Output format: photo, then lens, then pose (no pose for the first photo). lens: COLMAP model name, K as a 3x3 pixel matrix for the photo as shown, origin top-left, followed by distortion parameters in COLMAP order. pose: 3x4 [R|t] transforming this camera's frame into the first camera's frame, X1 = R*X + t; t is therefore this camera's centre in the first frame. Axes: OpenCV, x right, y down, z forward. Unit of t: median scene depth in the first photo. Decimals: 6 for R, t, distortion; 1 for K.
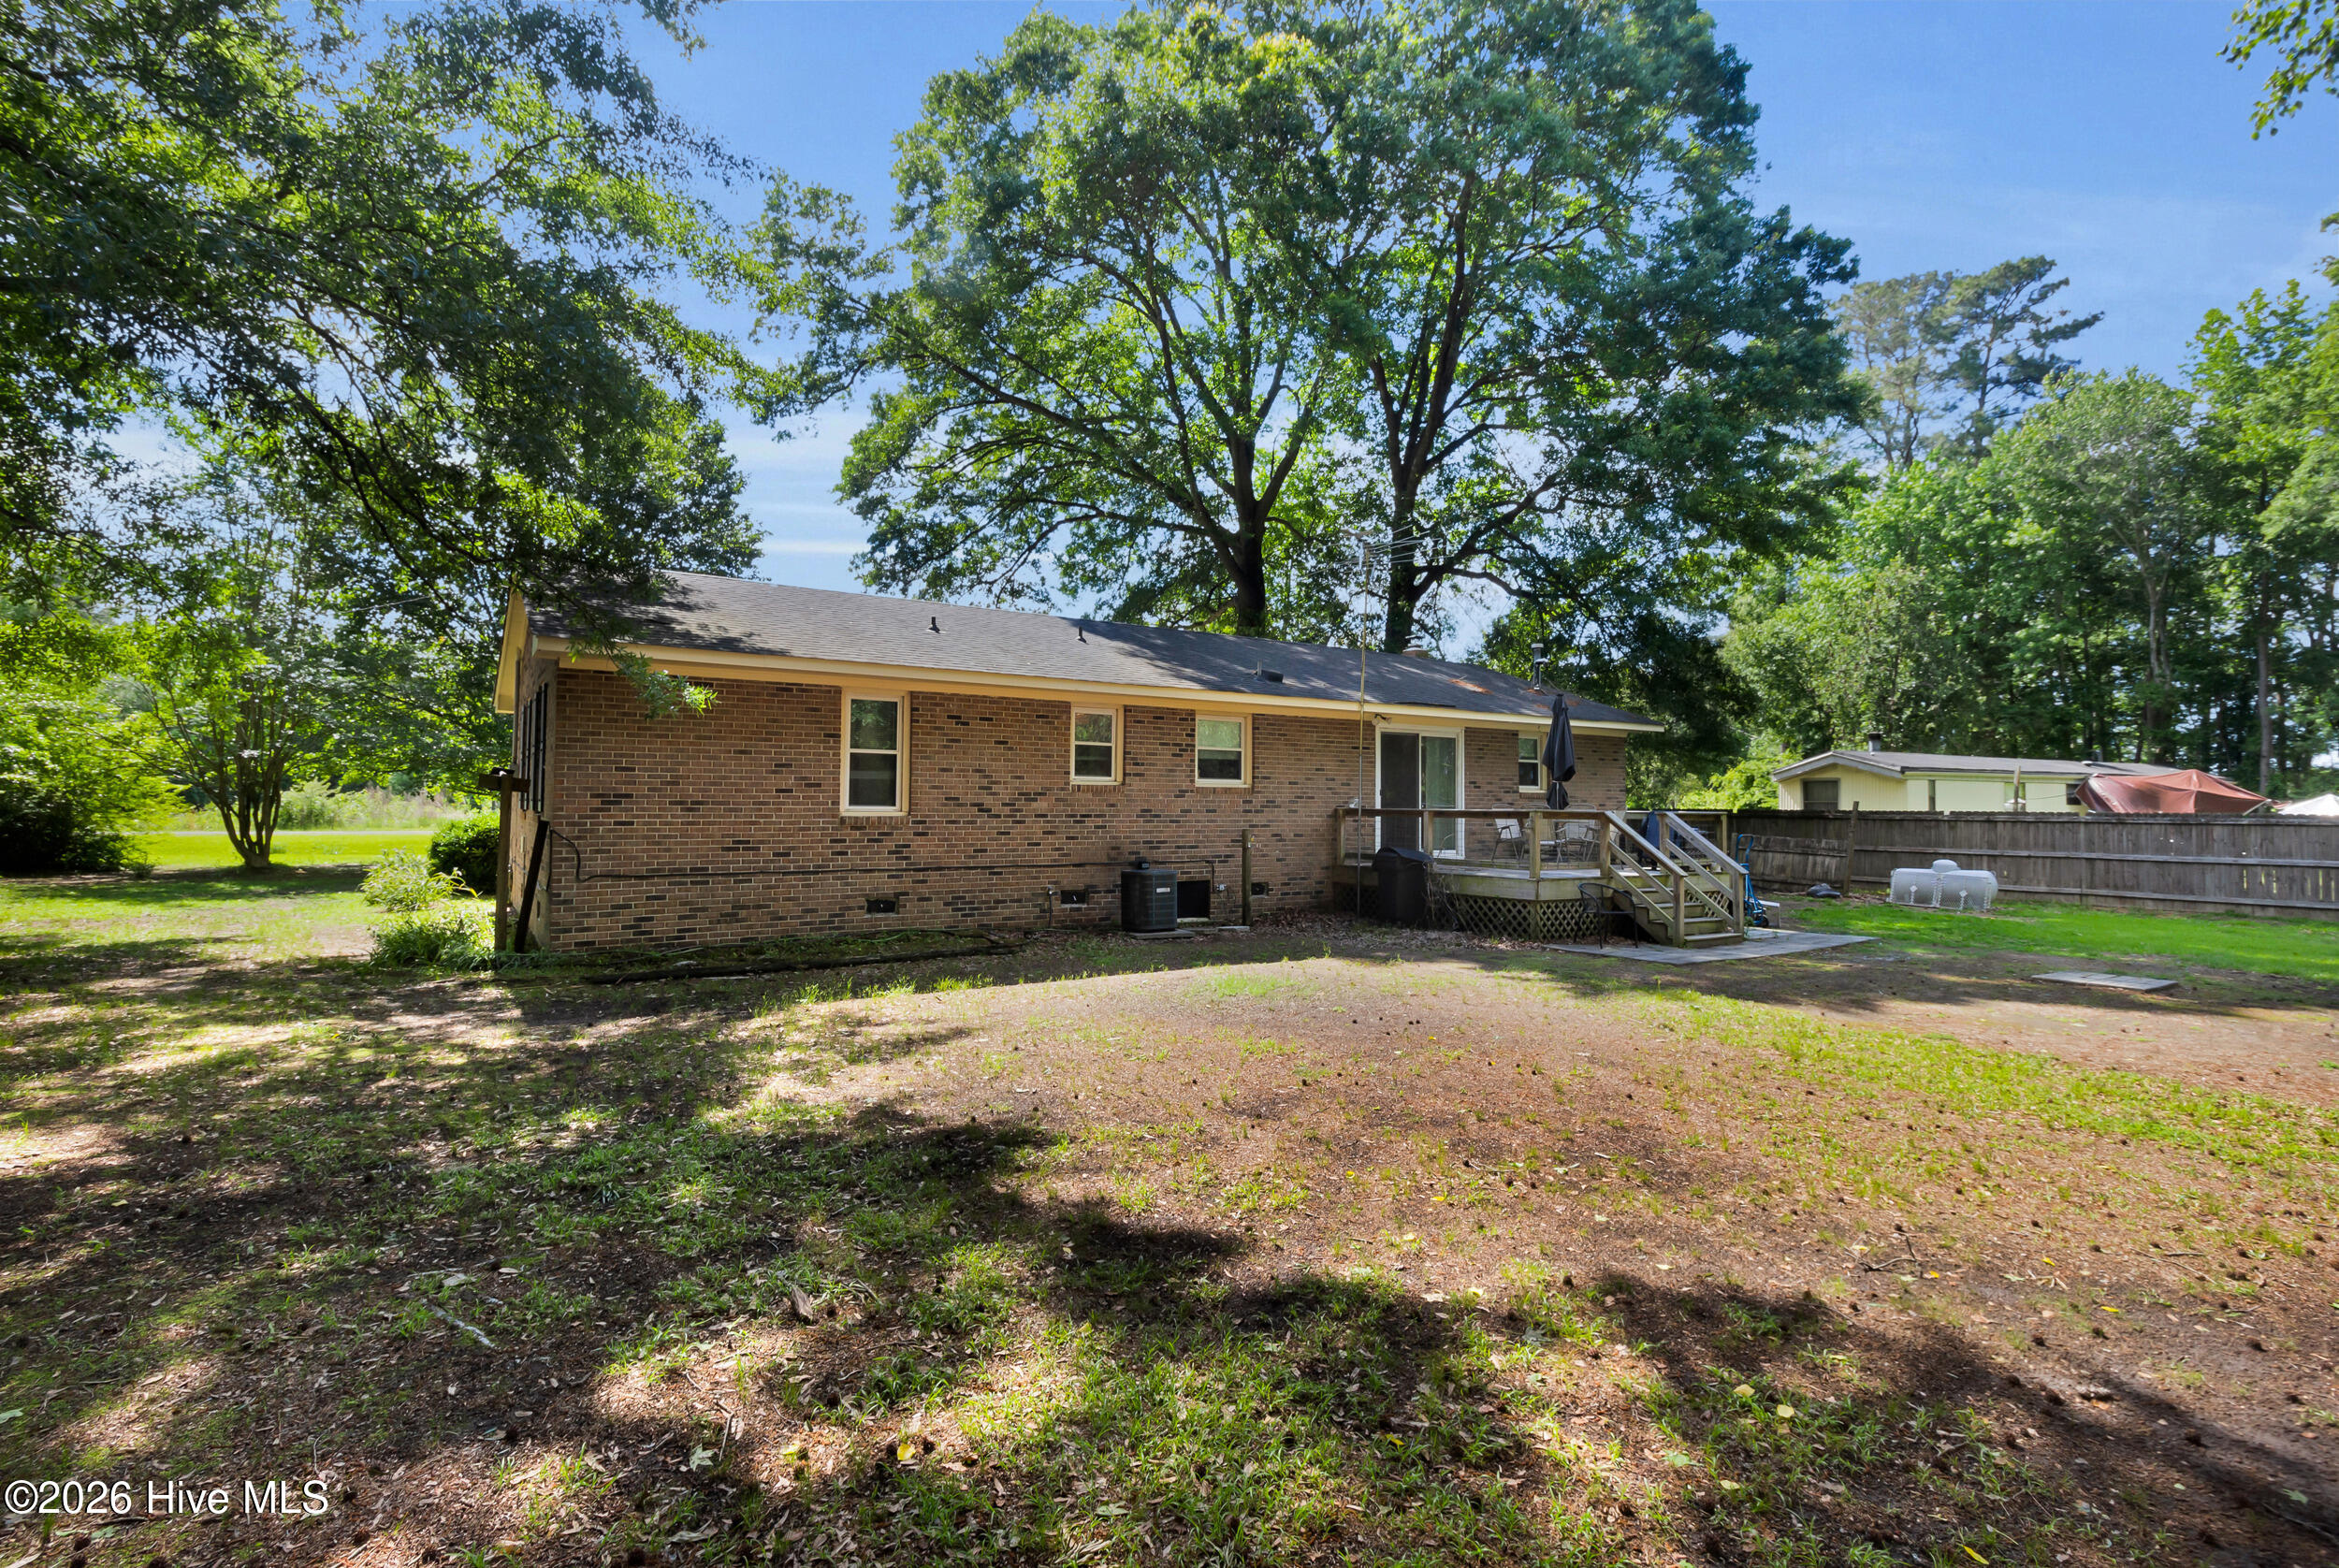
lens RADIAL K [[1130.4, 0, 1169.5], [0, 1130.4, 784.0], [0, 0, 1]] dist [0.002081, 0.000156]
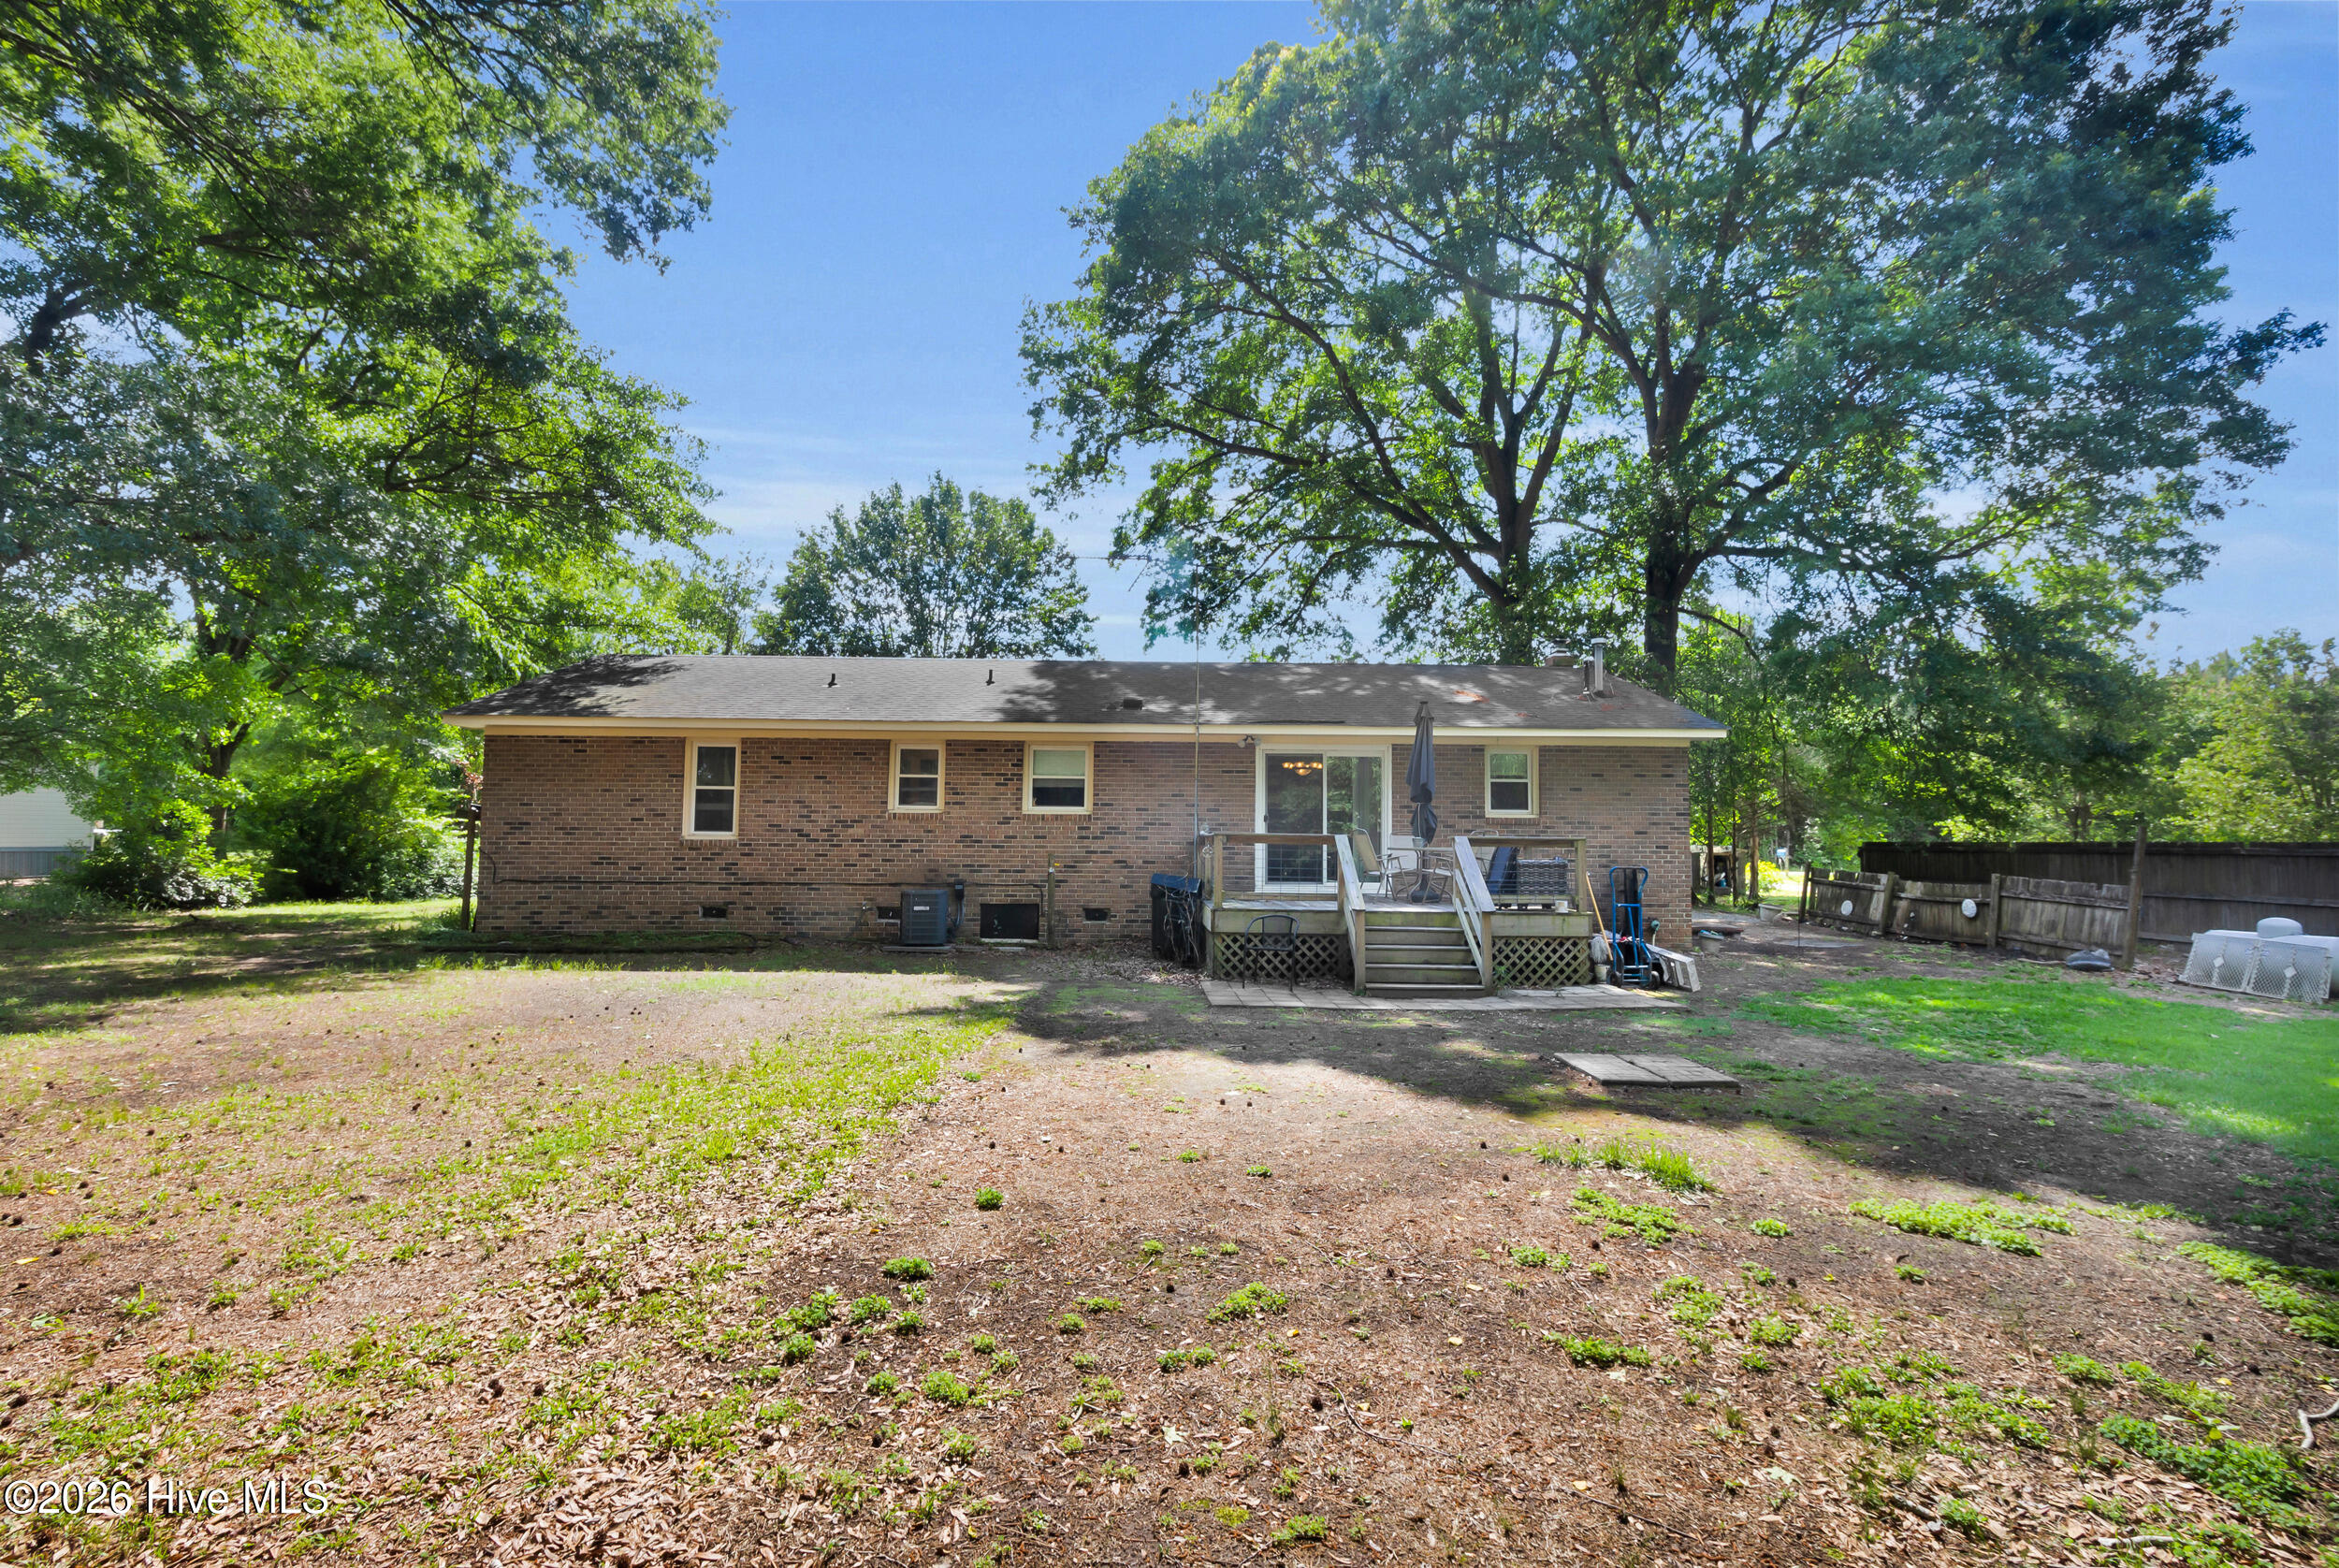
lens RADIAL K [[1162.3, 0, 1169.5], [0, 1162.3, 784.0], [0, 0, 1]] dist [-0.000678, -0.000132]
pose [[0.835946, -0.027929, -0.548100, 0.716995], [0.008426, 0.999240, -0.038067, 0.016791], [0.548747, 0.027204, 0.835546, 0.170113]]
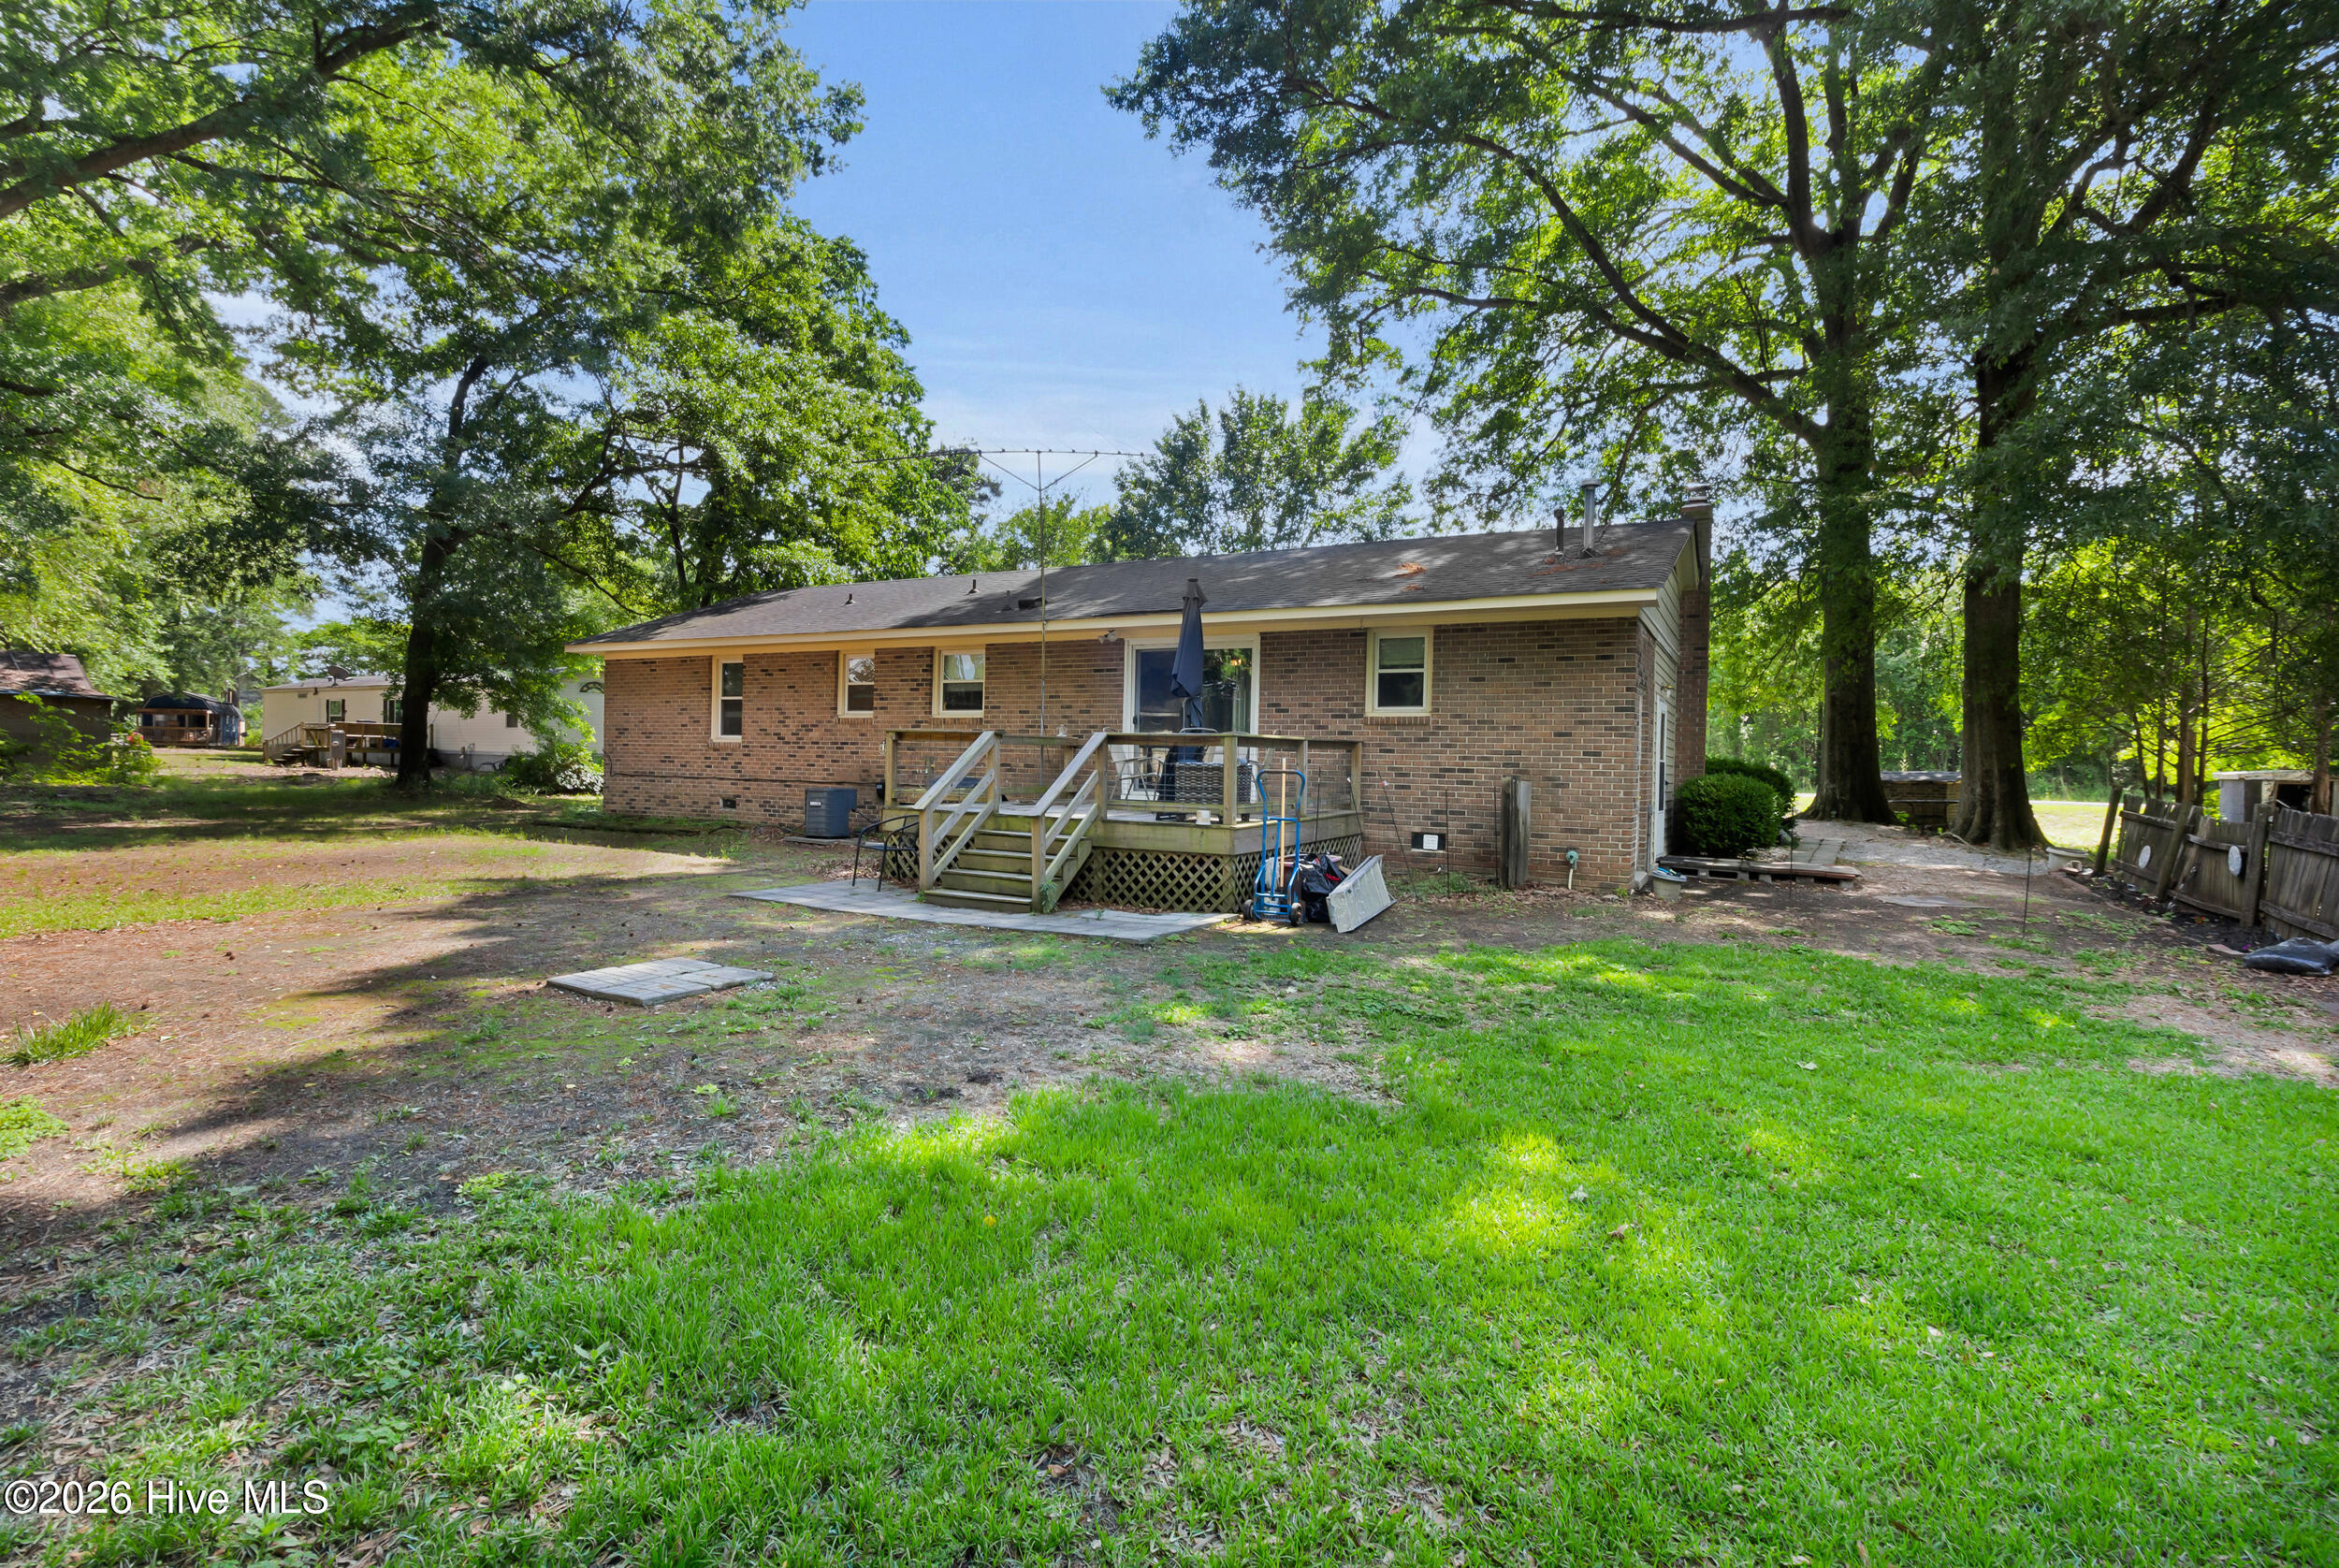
lens RADIAL K [[1130.4, 0, 1169.5], [0, 1130.4, 784.0], [0, 0, 1]] dist [0.002081, 0.000156]
pose [[0.468296, 0.029934, -0.883064, 1.089232], [0.013771, 0.999057, 0.041169, 0.024919], [0.883464, -0.031440, 0.467442, 0.675511]]
